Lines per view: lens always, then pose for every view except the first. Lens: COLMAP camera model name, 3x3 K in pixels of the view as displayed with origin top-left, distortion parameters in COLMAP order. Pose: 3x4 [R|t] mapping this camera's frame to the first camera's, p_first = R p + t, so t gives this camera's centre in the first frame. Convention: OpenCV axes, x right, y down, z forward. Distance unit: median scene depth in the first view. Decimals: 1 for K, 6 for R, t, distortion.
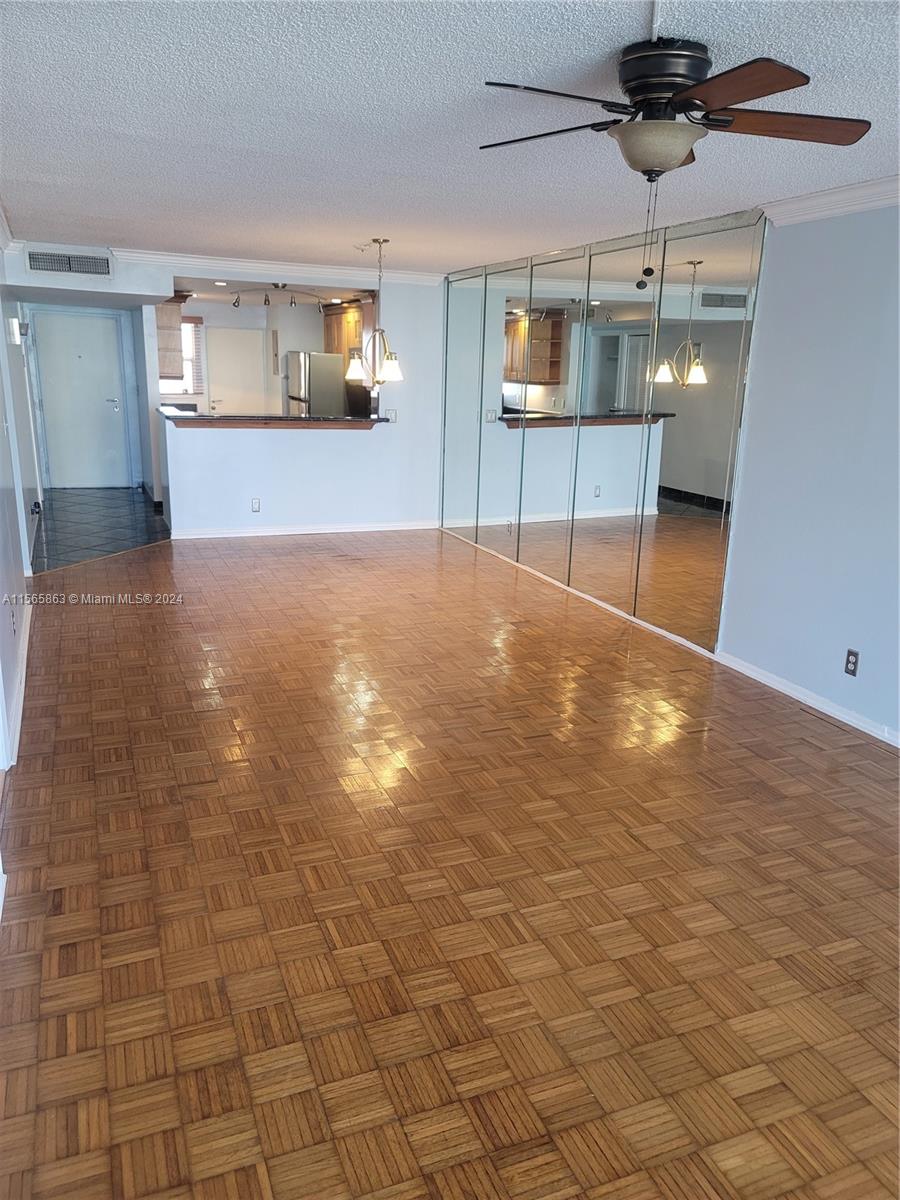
lens RADIAL K [[876.7, 0, 450.3], [0, 876.7, 614.4], [0, 0, 1]] dist [0.070964, -0.036738]
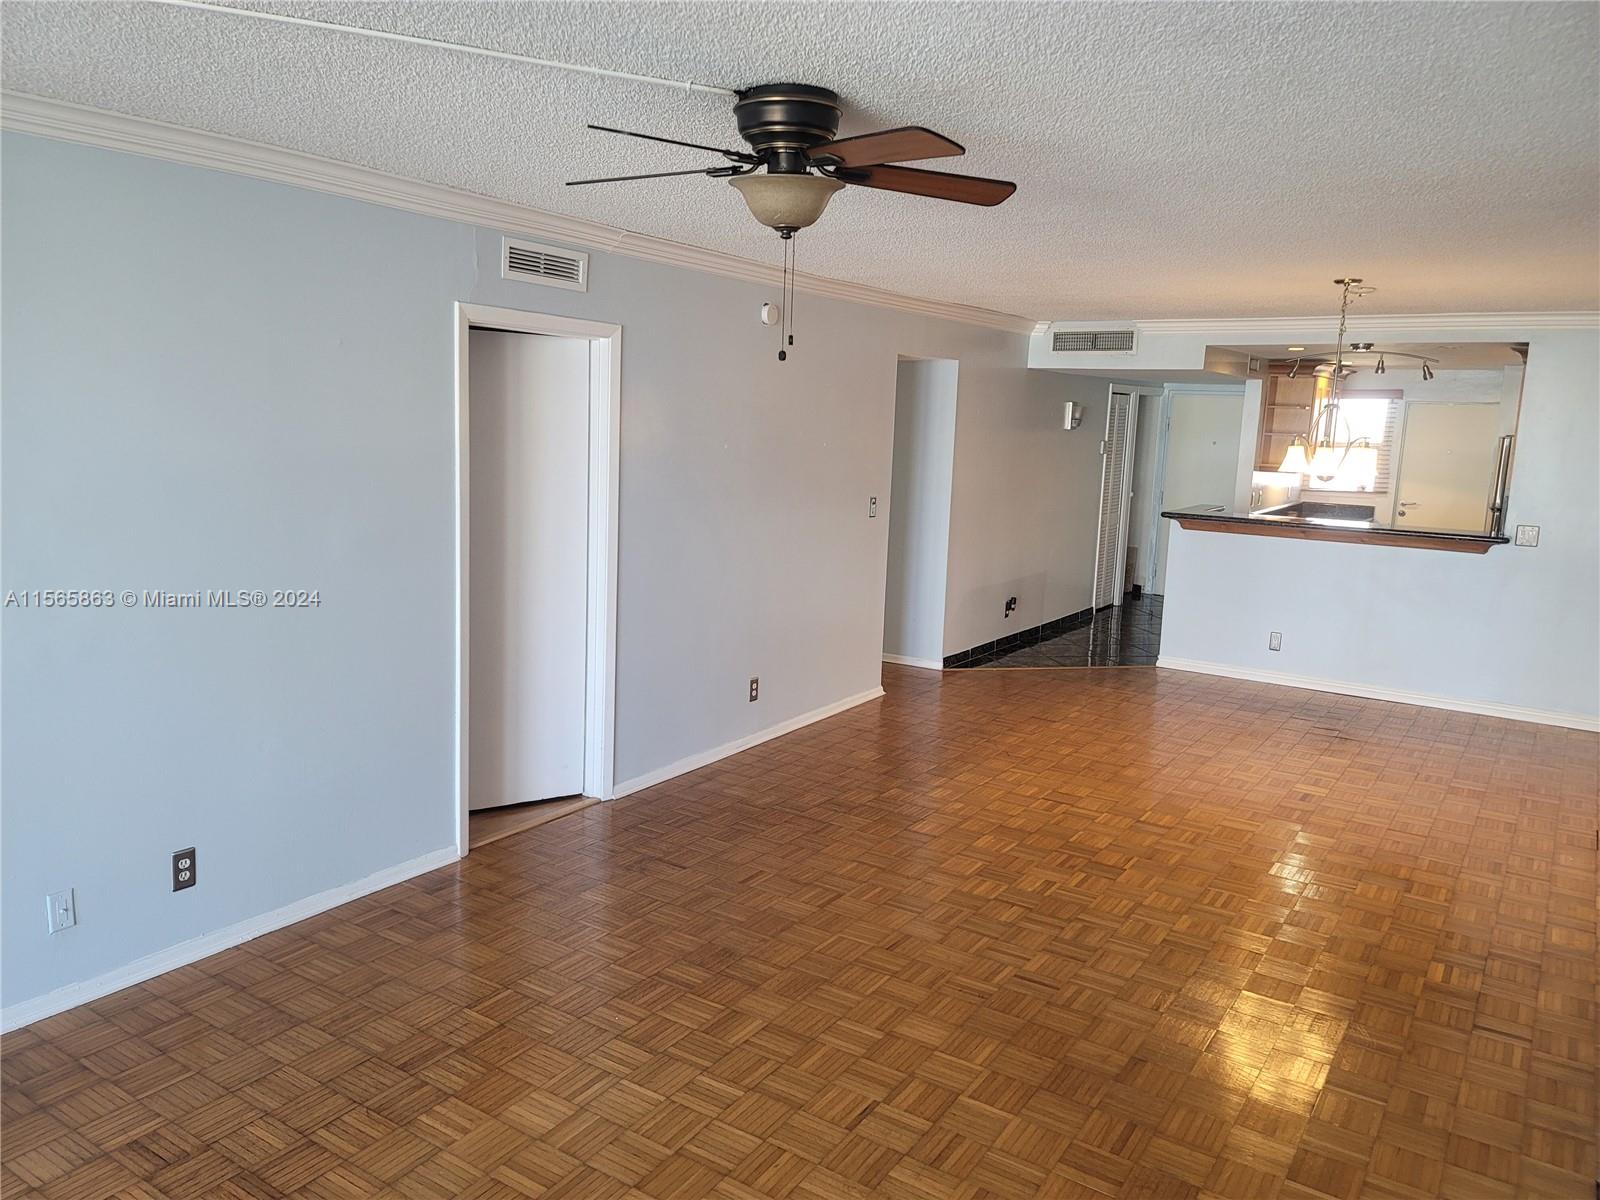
lens RADIAL K [[1168.9, 0, 798.5], [0, 1168.9, 596.1], [0, 0, 1]] dist [0.070964, -0.036738]
pose [[0.566122, 0.120552, -0.815459, 0.575762], [-0.244448, 0.969303, -0.026409, -0.065971], [0.787243, 0.214288, 0.578212, 0.218854]]
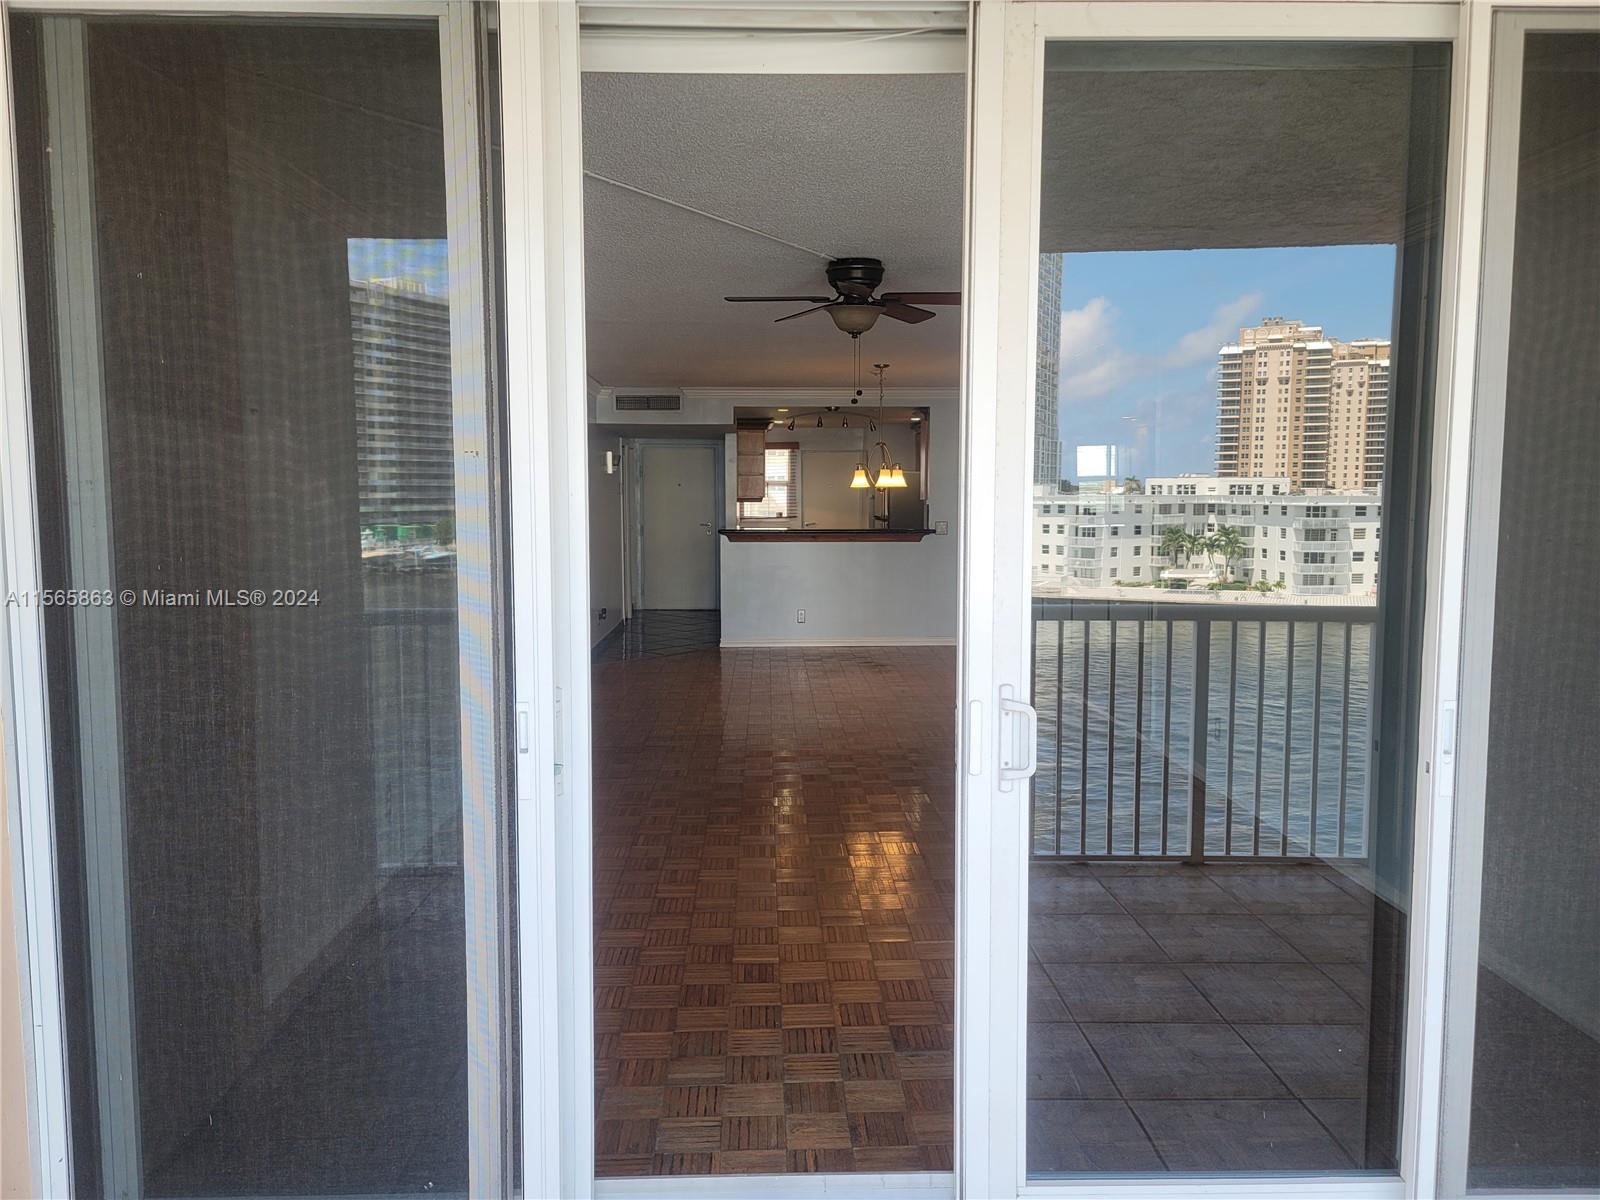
lens RADIAL K [[1168.9, 0, 808.7], [0, 1168.9, 596.1], [0, 0, 1]] dist [0.070964, -0.036738]
pose [[0.939530, 0.000233, -0.342467, 0.414748], [-0.065566, 0.981624, -0.179208, 0.156819], [0.336132, 0.190825, 0.922280, -0.396226]]
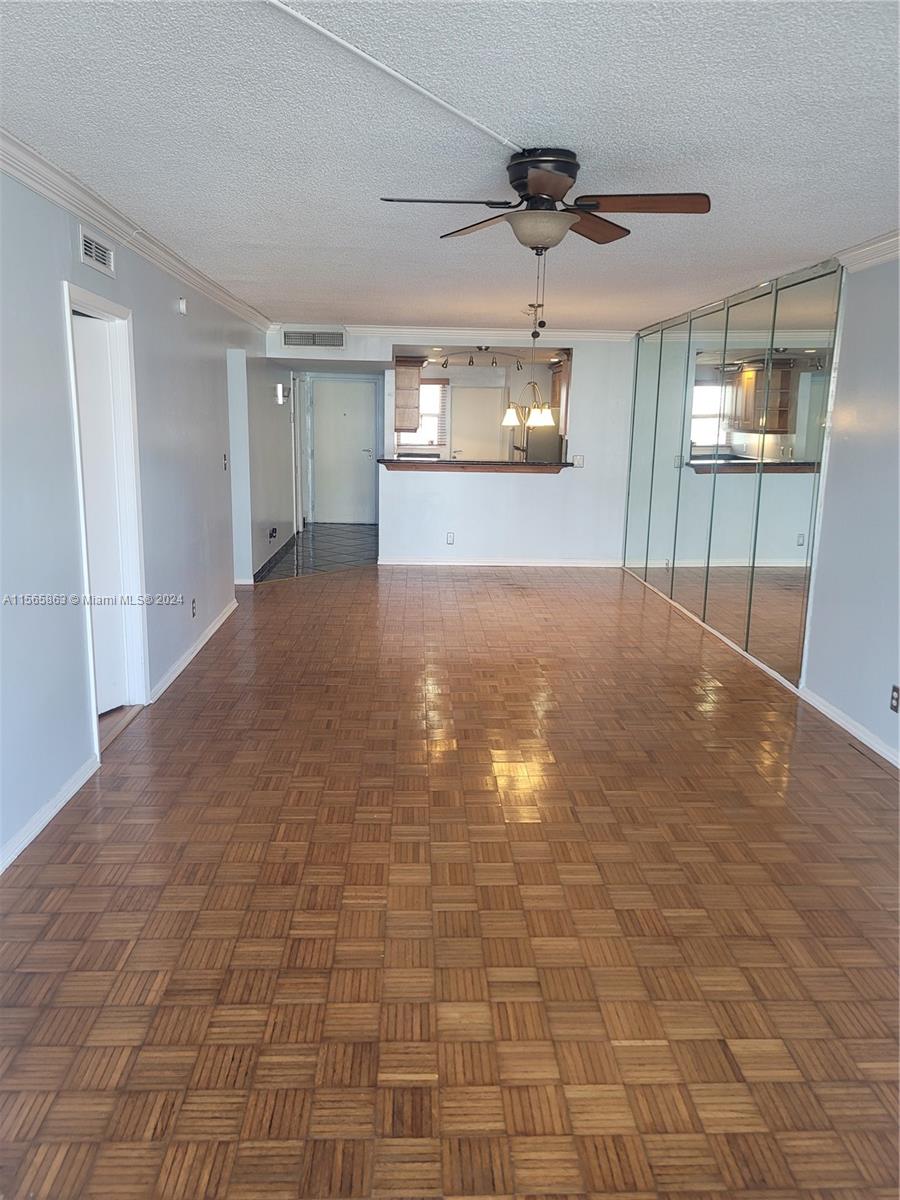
lens RADIAL K [[876.7, 0, 446.7], [0, 876.7, 599.0], [0, 0, 1]] dist [0.070964, -0.036738]
pose [[0.938696, 0.059912, -0.339500, 0.273995], [-0.086691, 0.994161, -0.064254, 0.044512], [0.333668, 0.089747, 0.938409, -0.086111]]
